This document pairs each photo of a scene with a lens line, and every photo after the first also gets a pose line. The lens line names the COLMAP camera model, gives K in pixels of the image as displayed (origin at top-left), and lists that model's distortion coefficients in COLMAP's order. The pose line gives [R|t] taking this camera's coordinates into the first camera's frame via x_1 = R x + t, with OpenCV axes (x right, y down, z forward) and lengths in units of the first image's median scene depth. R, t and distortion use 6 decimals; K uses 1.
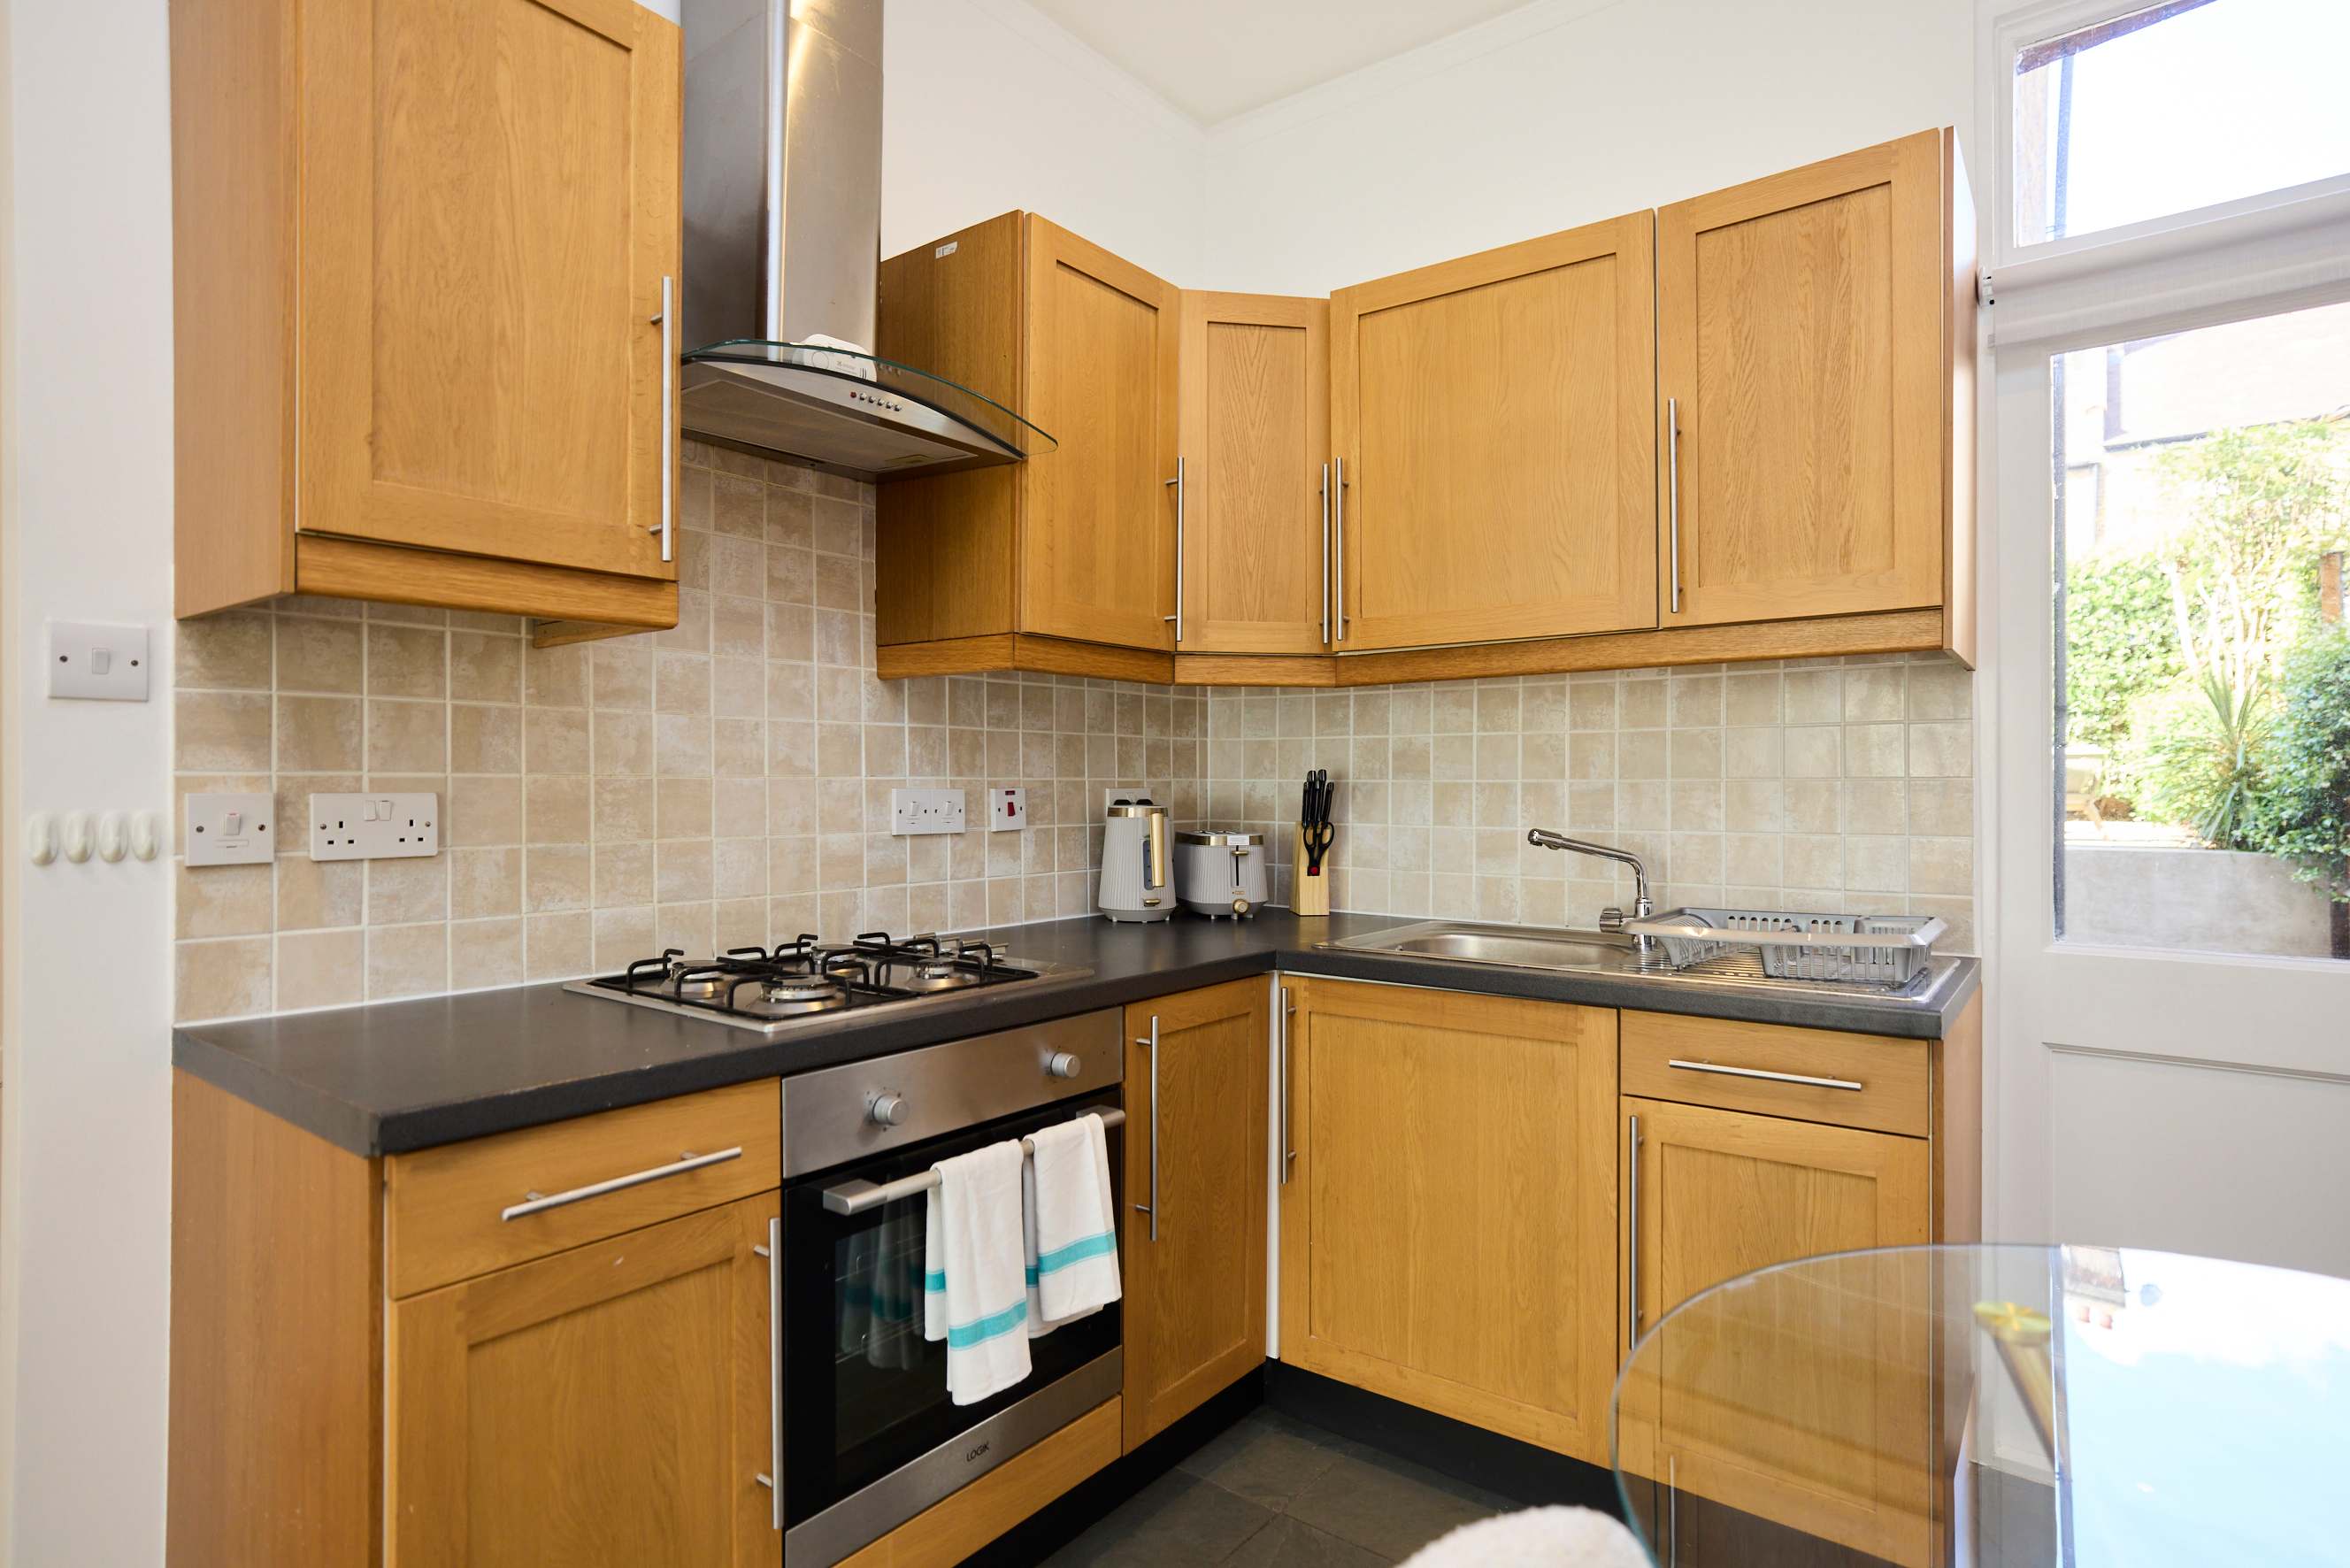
lens RADIAL K [[1229.4, 0, 1170.2], [0, 1229.4, 781.4], [0, 0, 1]] dist [-0.017529, 0.008729]
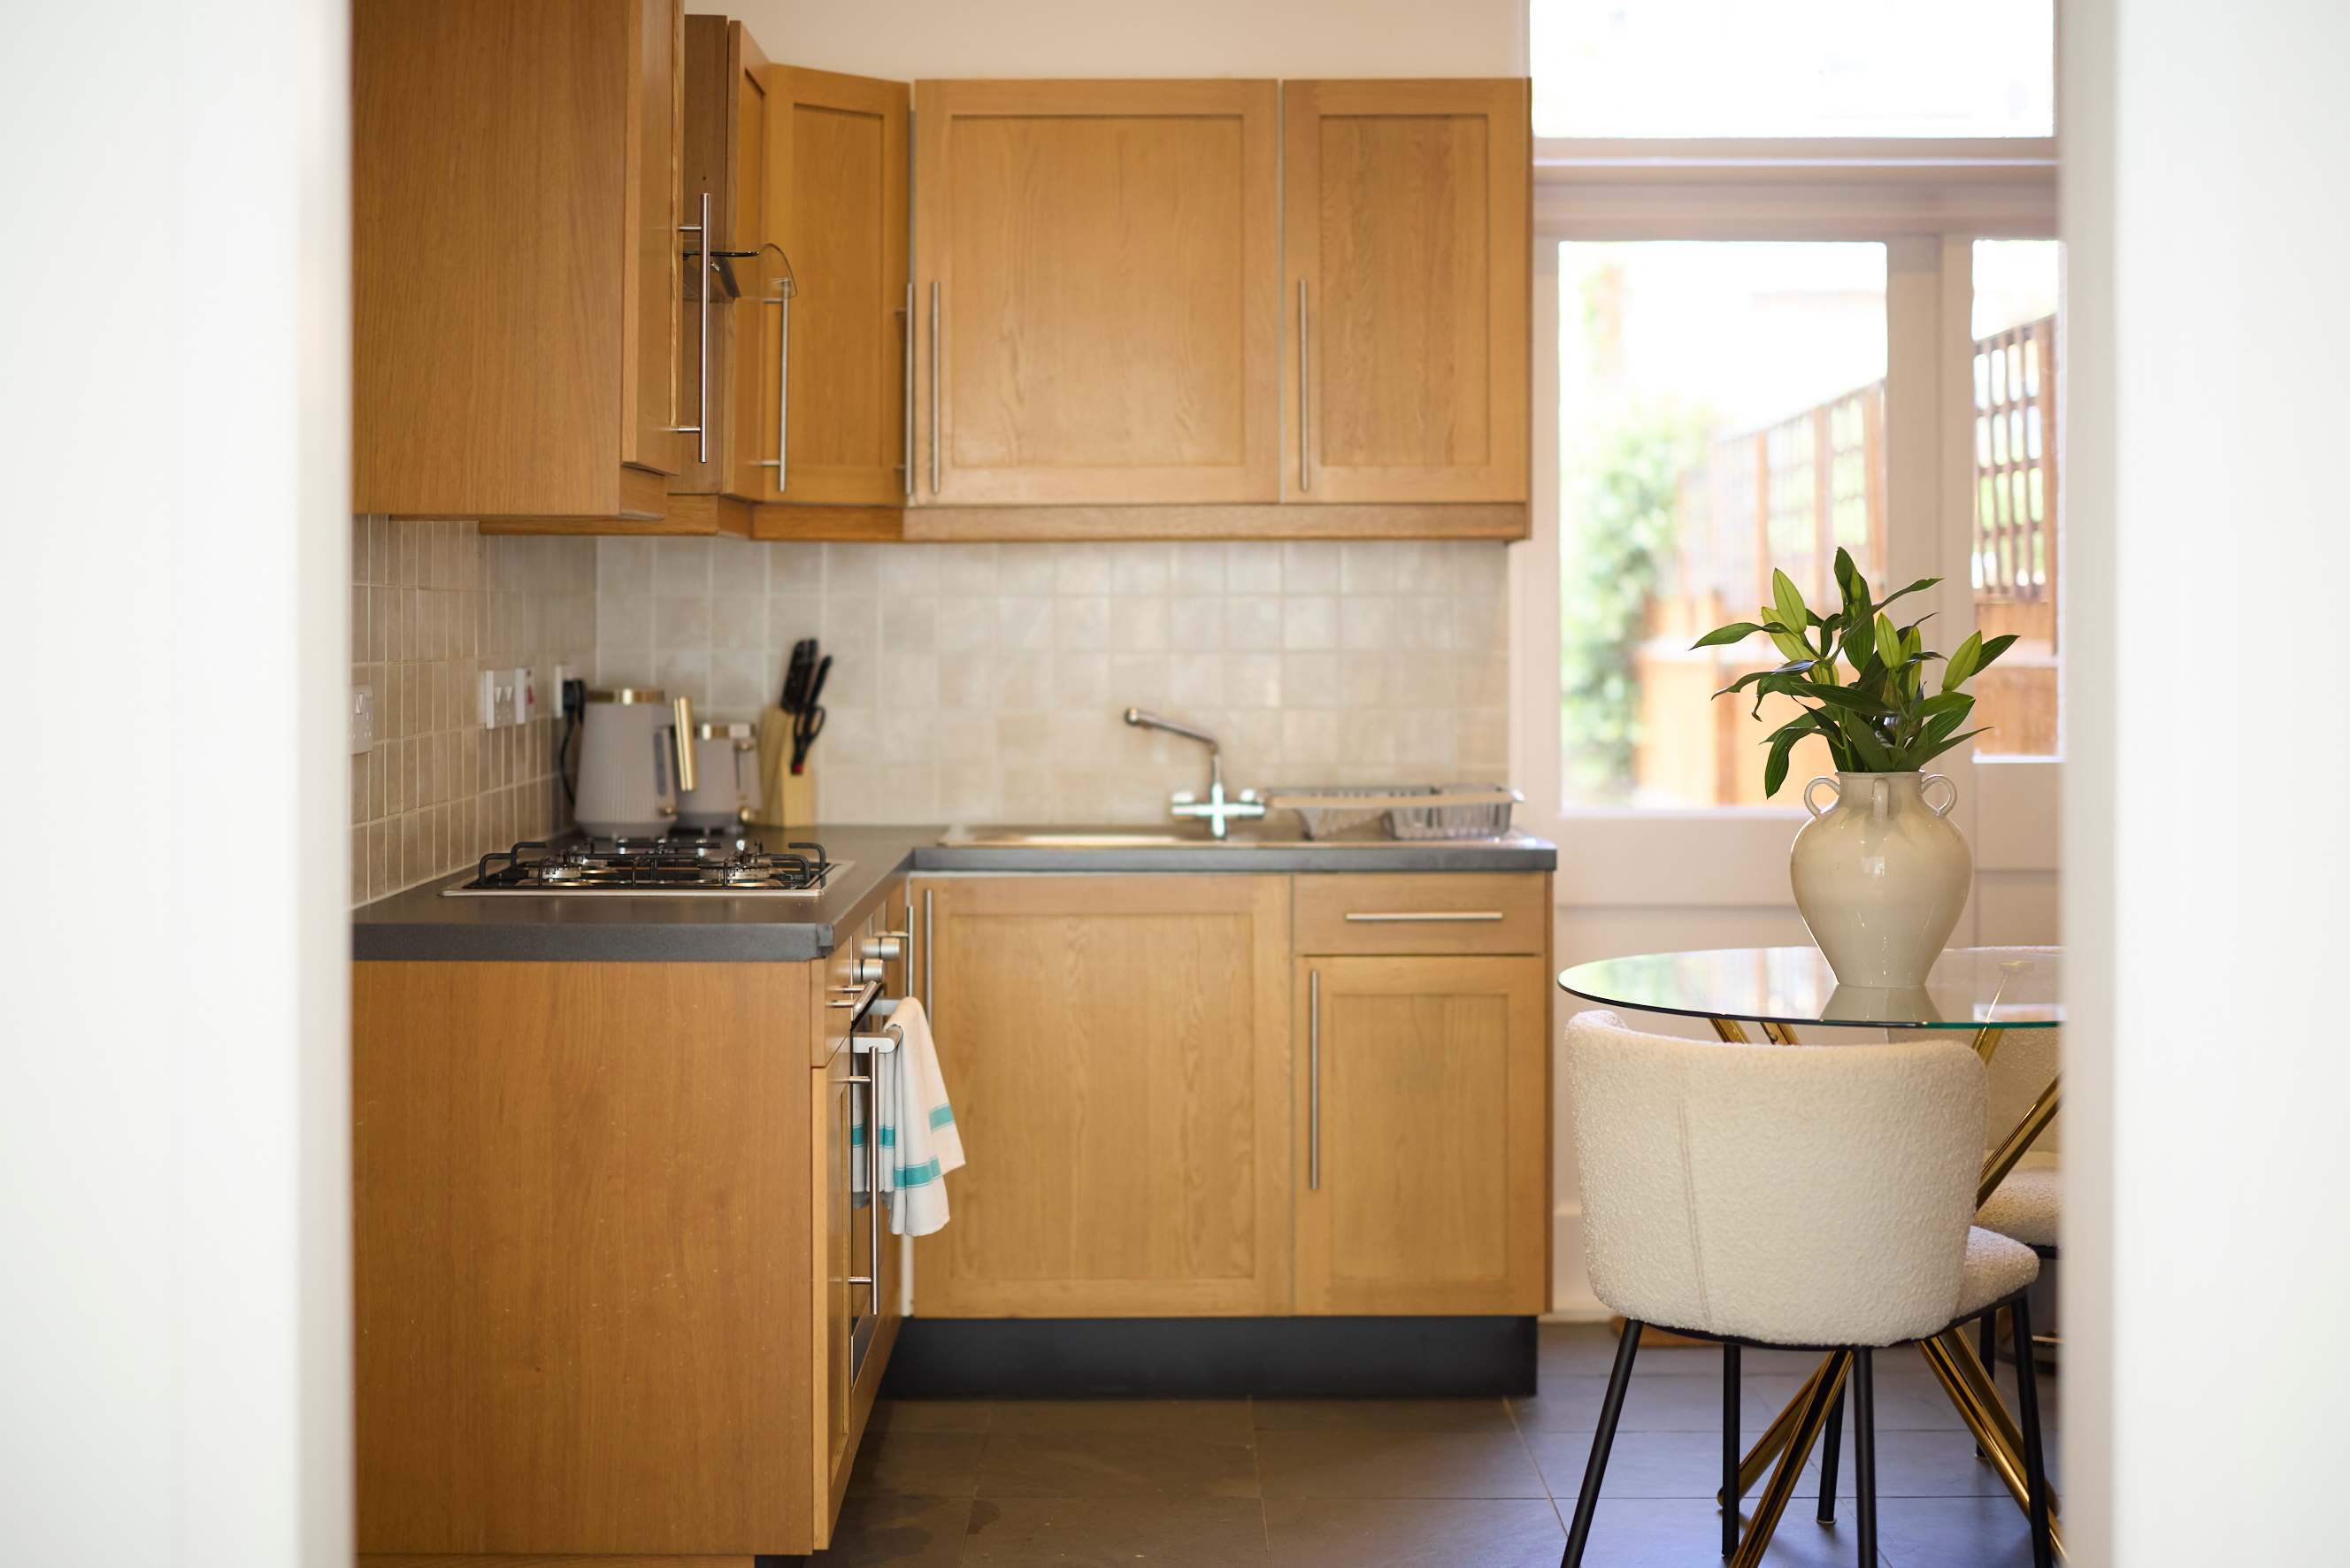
lens RADIAL K [[3582.5, 0, 1072.1], [0, 3582.5, 580.1], [0, 0, 1]] dist [-0.027735, 0.000000]
pose [[0.800521, 0.005017, 0.599283, -1.440049], [-0.001887, 0.999981, -0.005851, -0.043868], [-0.599301, 0.003553, 0.800516, -1.193070]]
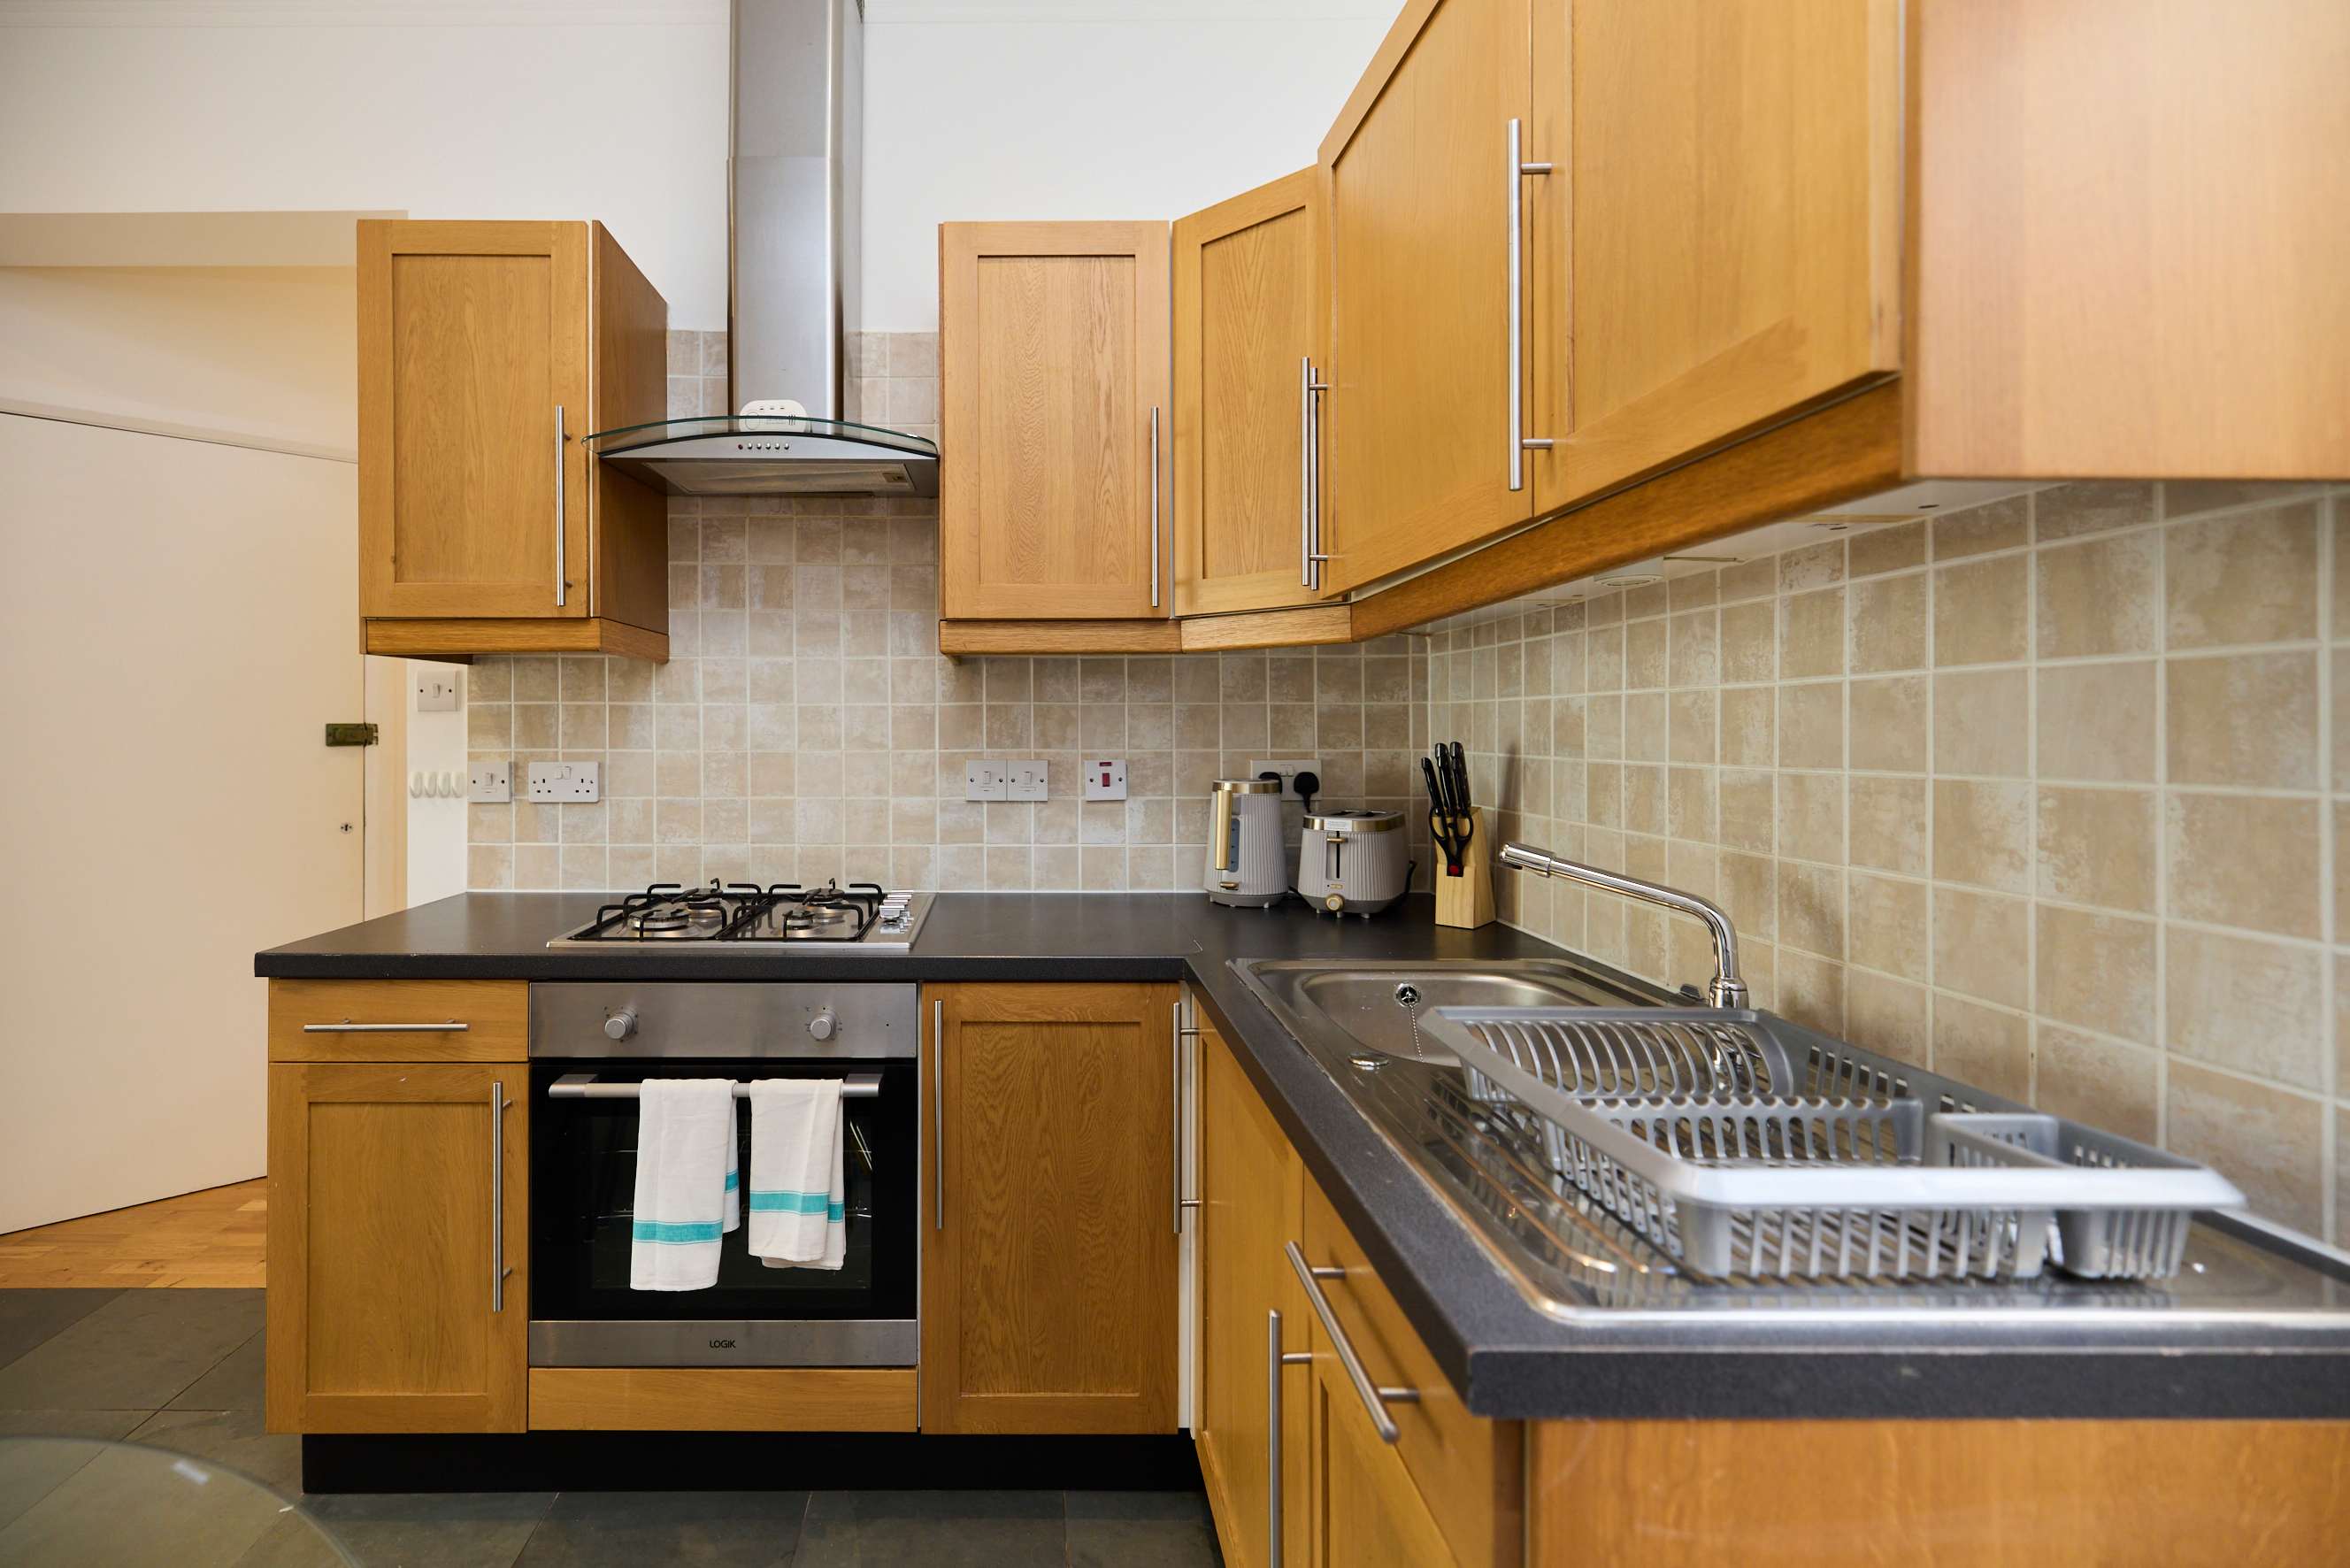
lens RADIAL K [[1041.8, 0, 1018.0], [0, 1041.8, 724.3], [0, 0, 1]] dist [0.004487, -0.002305]
pose [[0.611476, -0.005853, -0.791241, 0.624093], [0.003061, 0.999983, -0.005032, -0.024054], [0.791257, 0.000654, 0.611483, 0.485219]]
